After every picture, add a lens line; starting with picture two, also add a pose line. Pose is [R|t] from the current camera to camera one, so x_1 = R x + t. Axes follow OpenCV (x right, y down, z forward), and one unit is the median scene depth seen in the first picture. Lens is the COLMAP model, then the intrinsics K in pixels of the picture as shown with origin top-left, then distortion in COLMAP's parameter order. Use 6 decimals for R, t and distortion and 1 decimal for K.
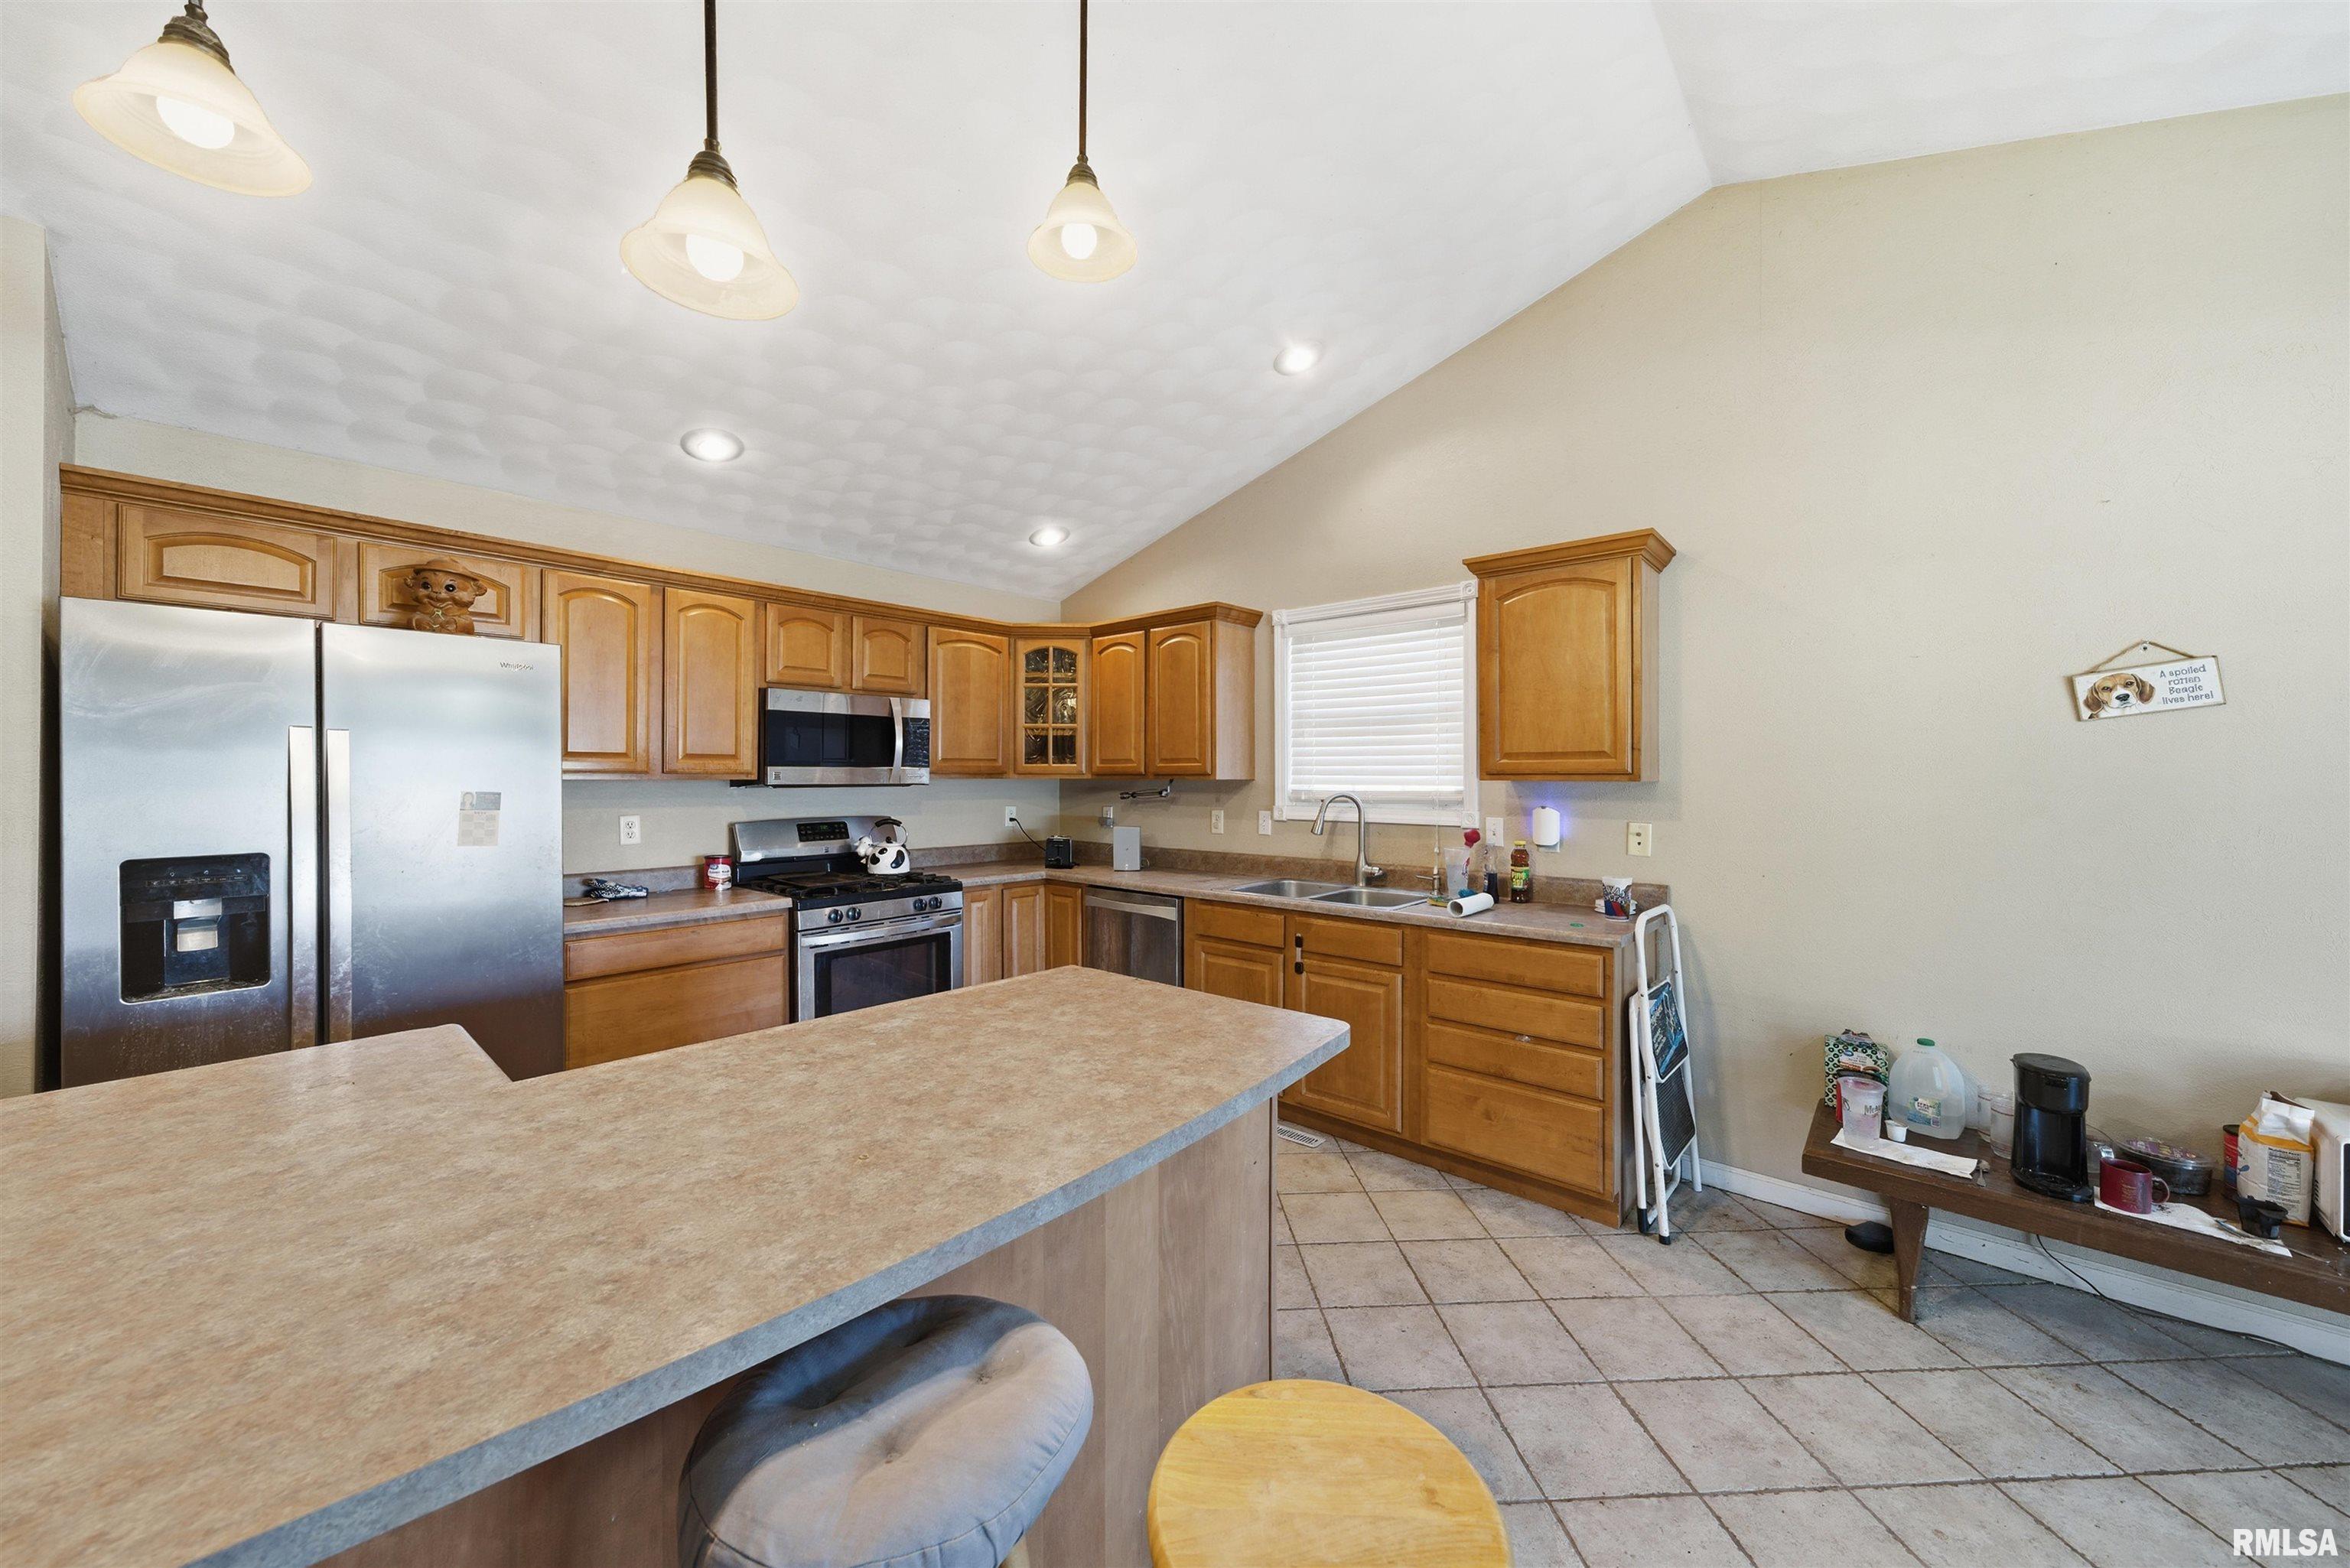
lens RADIAL K [[856.8, 0, 1175.0], [0, 856.8, 784.0], [0, 0, 1]] dist [-0.000550, 0.000056]
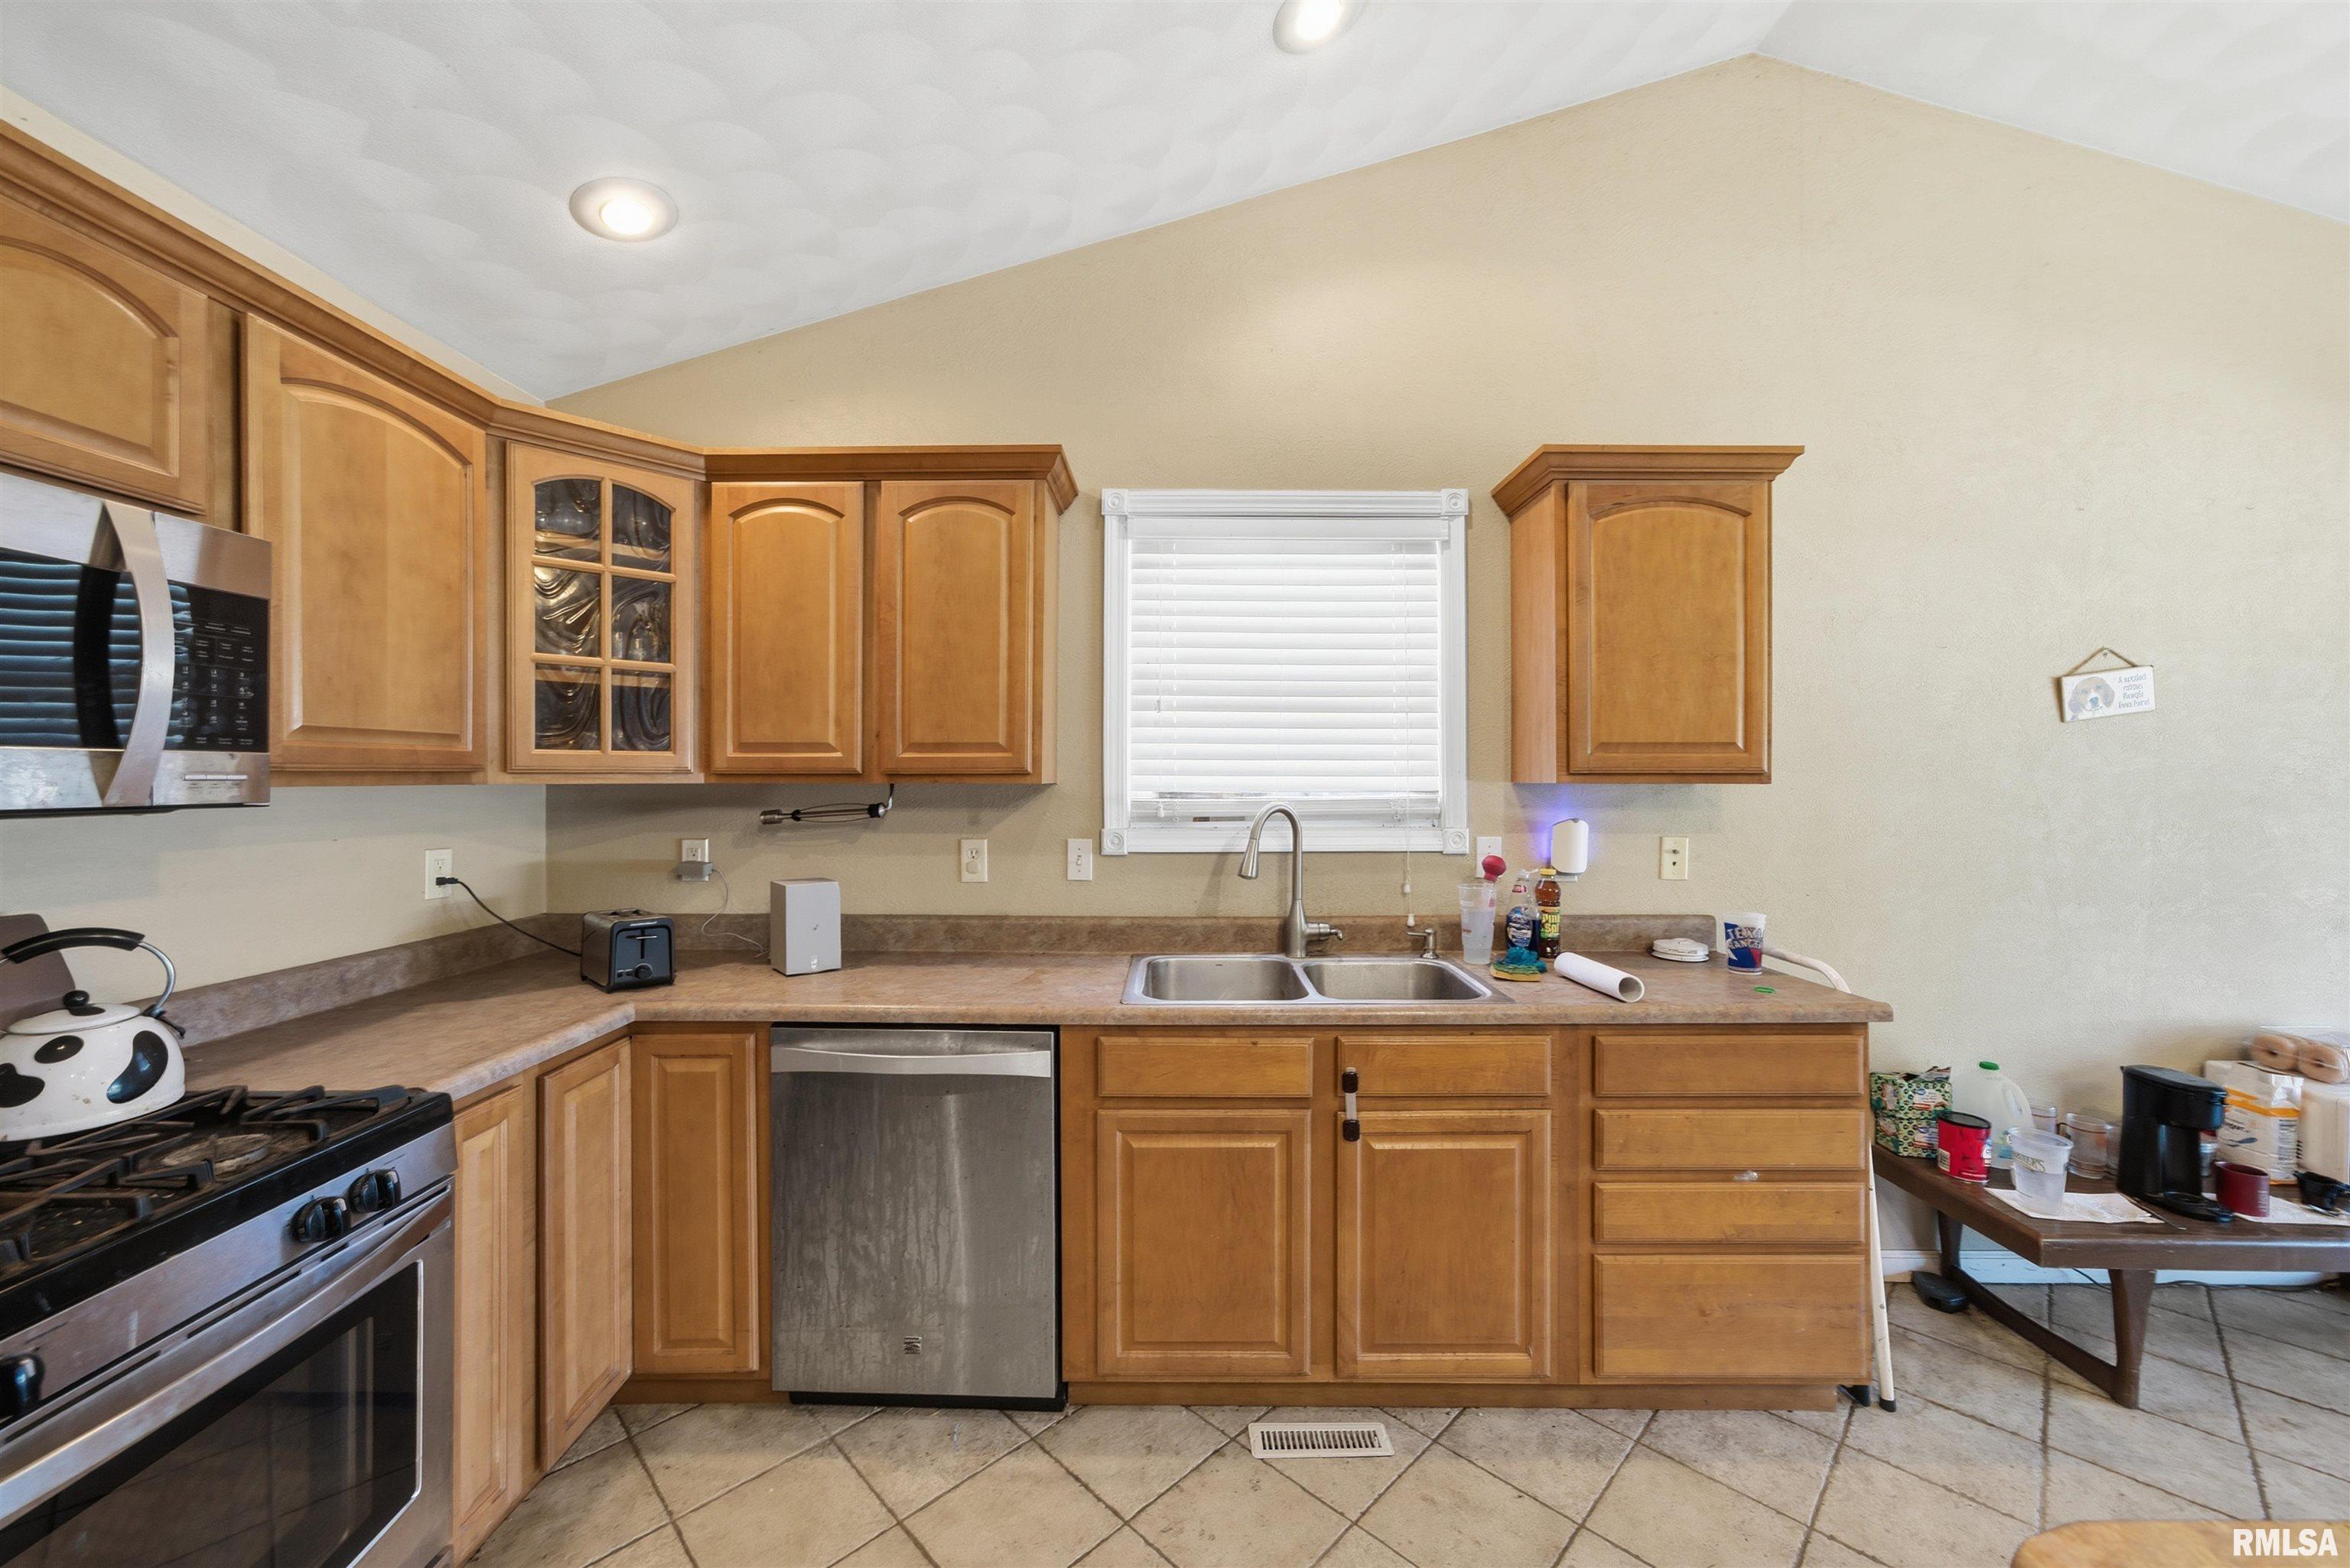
lens RADIAL K [[884.6, 0, 1175.0], [0, 884.6, 784.0], [0, 0, 1]] dist [0.001891, 0.000339]
pose [[0.751338, -0.006459, 0.659886, -0.263763], [0.007477, 0.999971, 0.001274, -0.005743], [-0.659875, 0.003977, 0.751365, 0.556142]]
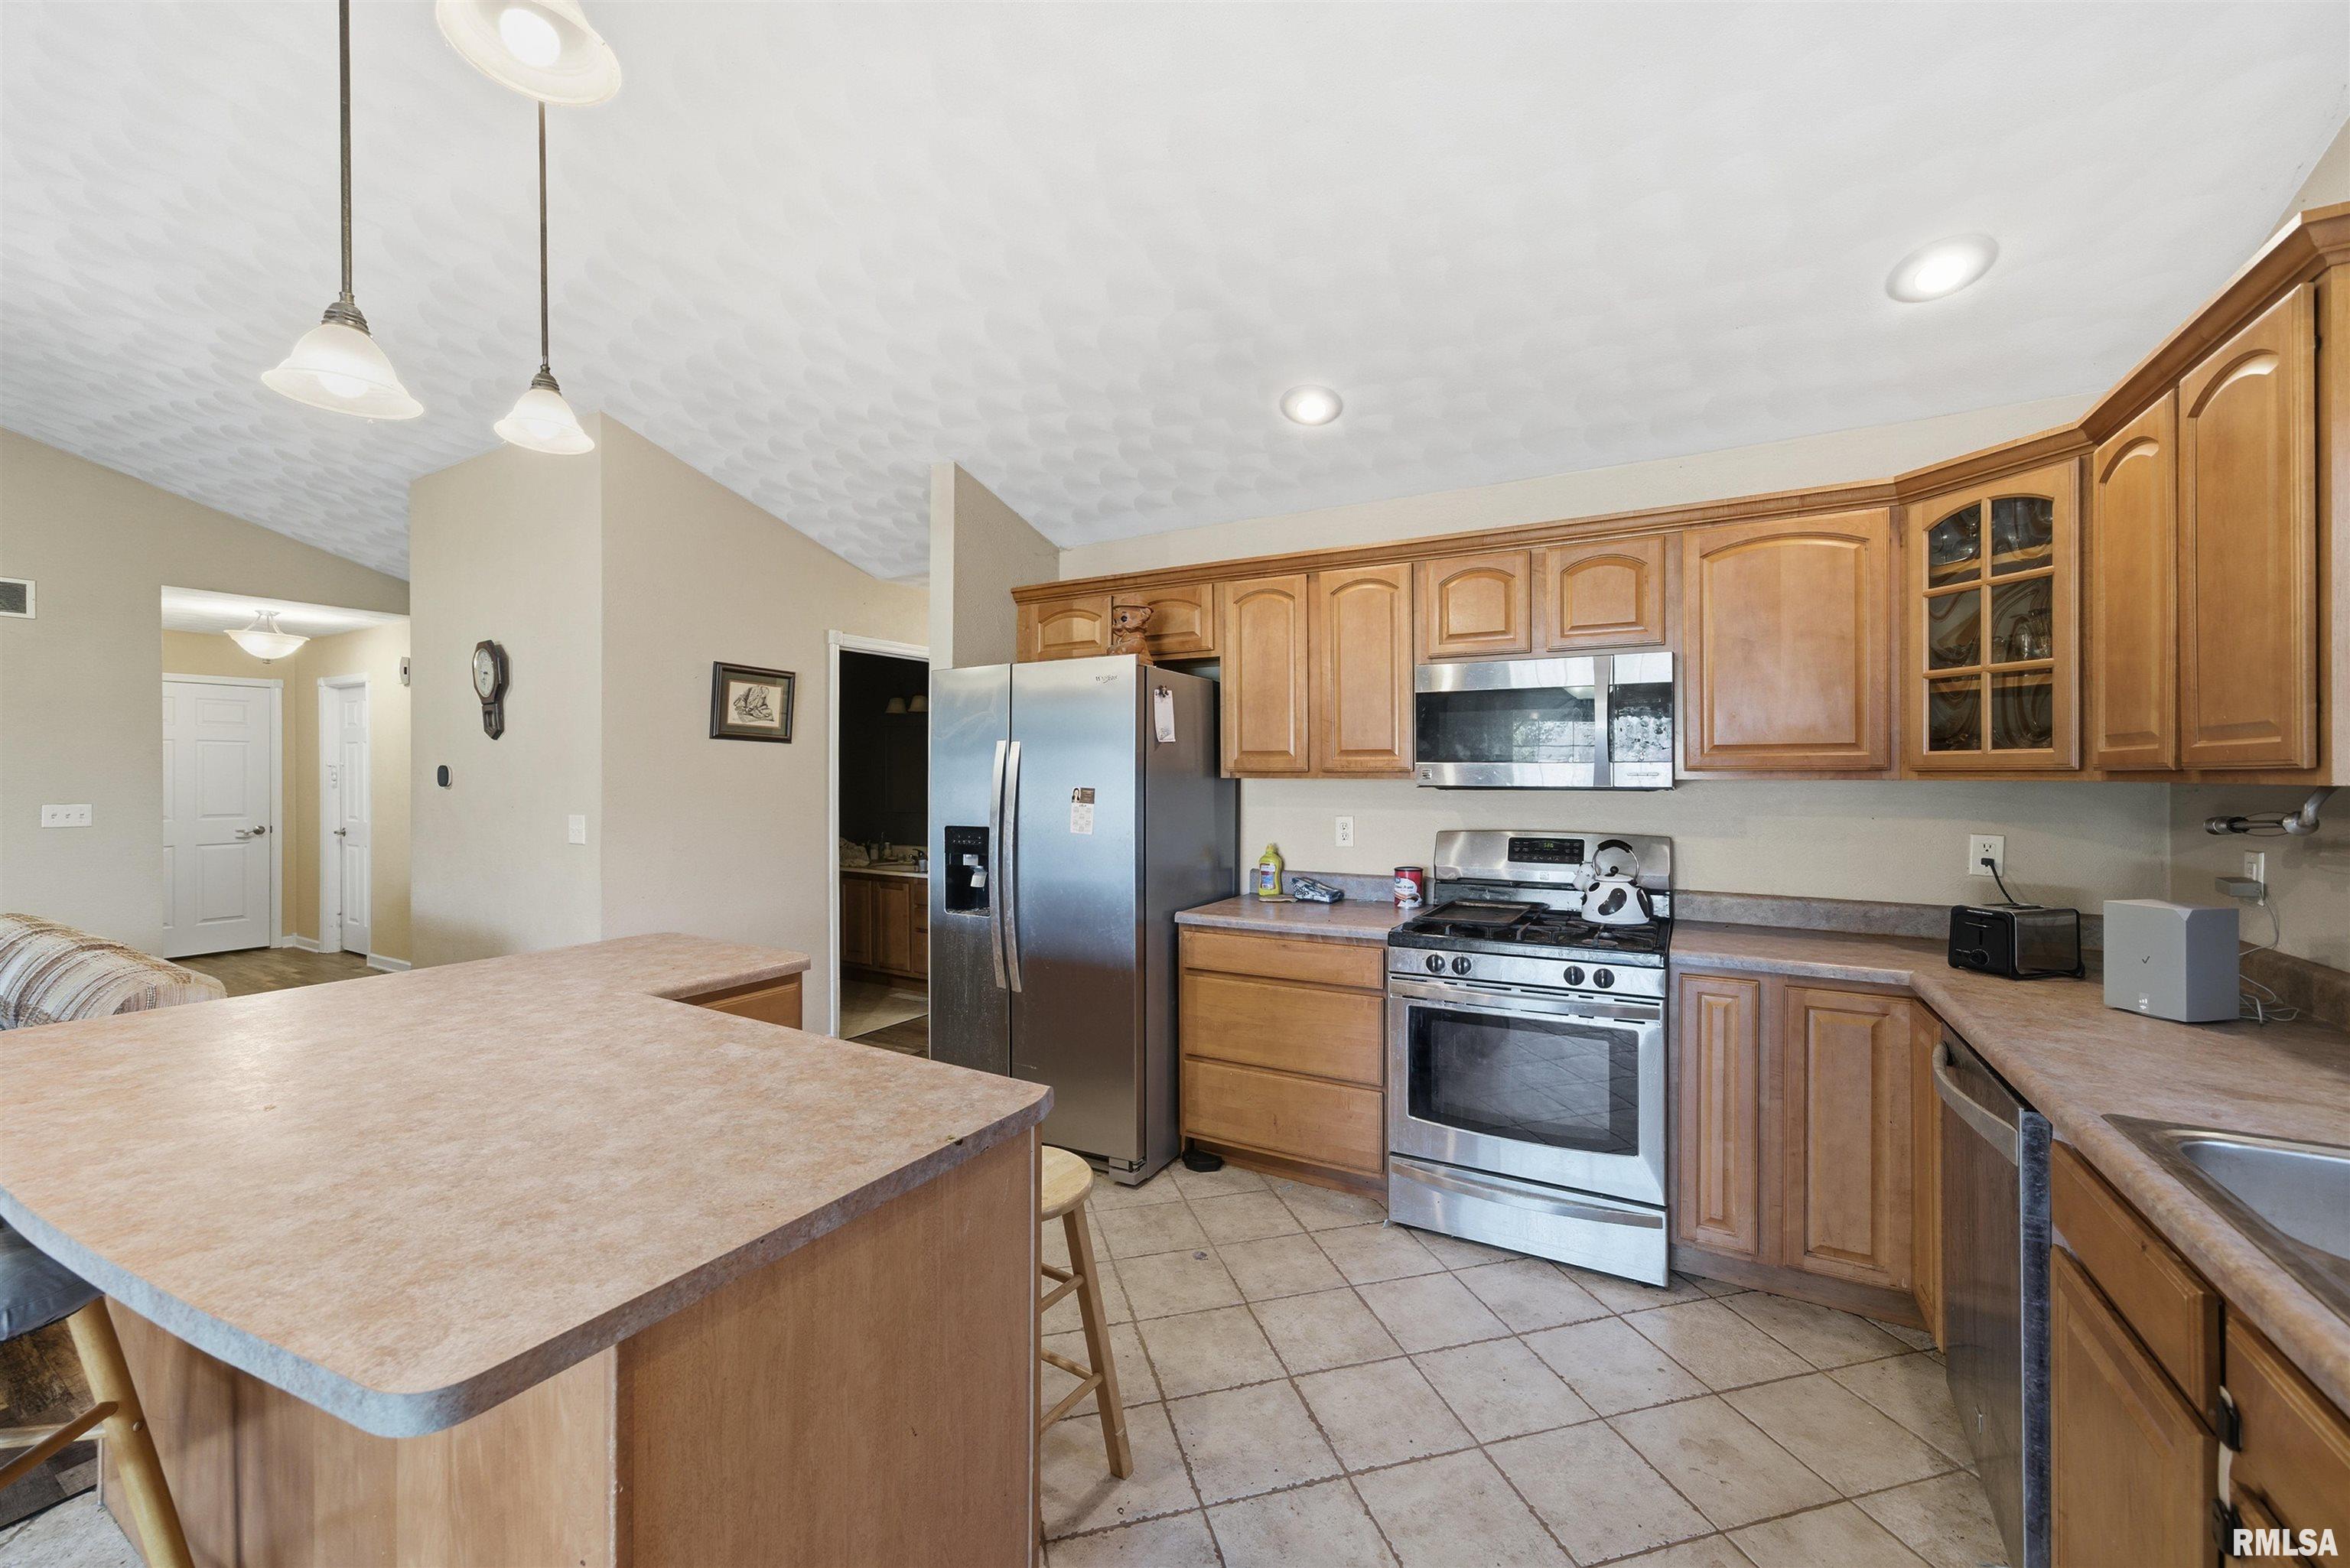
lens RADIAL K [[921.0, 0, 1175.0], [0, 921.0, 784.0], [0, 0, 1]] dist [-0.001802, -0.000047]
pose [[0.199551, 0.010234, -0.979834, 0.303436], [-0.010689, 0.999909, 0.008267, -0.004824], [0.979829, 0.008824, 0.199642, 0.545695]]
